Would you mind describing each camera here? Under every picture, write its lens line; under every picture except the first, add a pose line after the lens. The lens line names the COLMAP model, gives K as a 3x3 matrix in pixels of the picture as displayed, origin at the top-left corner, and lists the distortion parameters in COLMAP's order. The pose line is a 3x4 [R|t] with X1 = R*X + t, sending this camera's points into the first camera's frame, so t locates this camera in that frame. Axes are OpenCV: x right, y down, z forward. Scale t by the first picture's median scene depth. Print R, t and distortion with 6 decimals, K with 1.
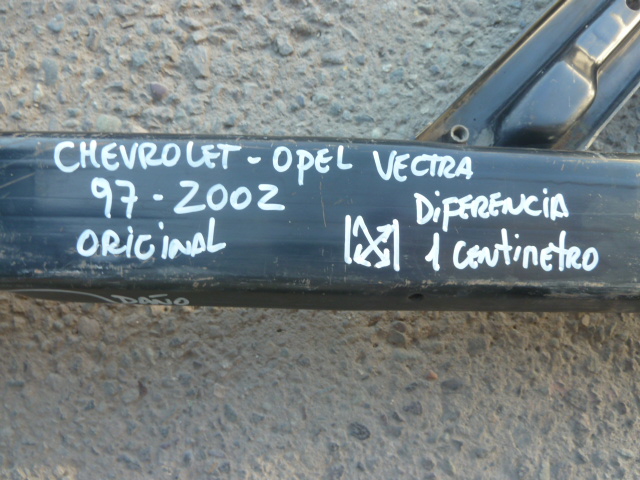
lens RADIAL K [[476.0, 0, 321.8], [0, 476.0, 237.9], [0, 0, 1]] dist [-0.033088, 0.001280]
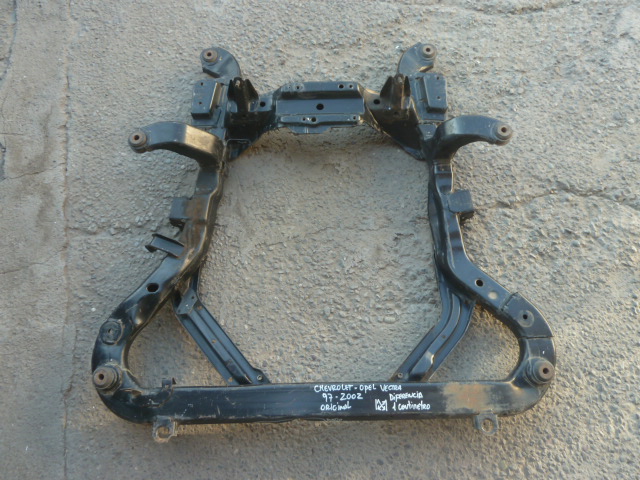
lens RADIAL K [[476.0, 0, 322.3], [0, 476.0, 240.1], [0, 0, 1]] dist [-0.033088, 0.001280]
pose [[0.999389, -0.031925, 0.014200, -0.406122], [0.034561, 0.962948, -0.267464, -0.269410], [-0.005135, 0.267791, 0.963463, -3.262488]]
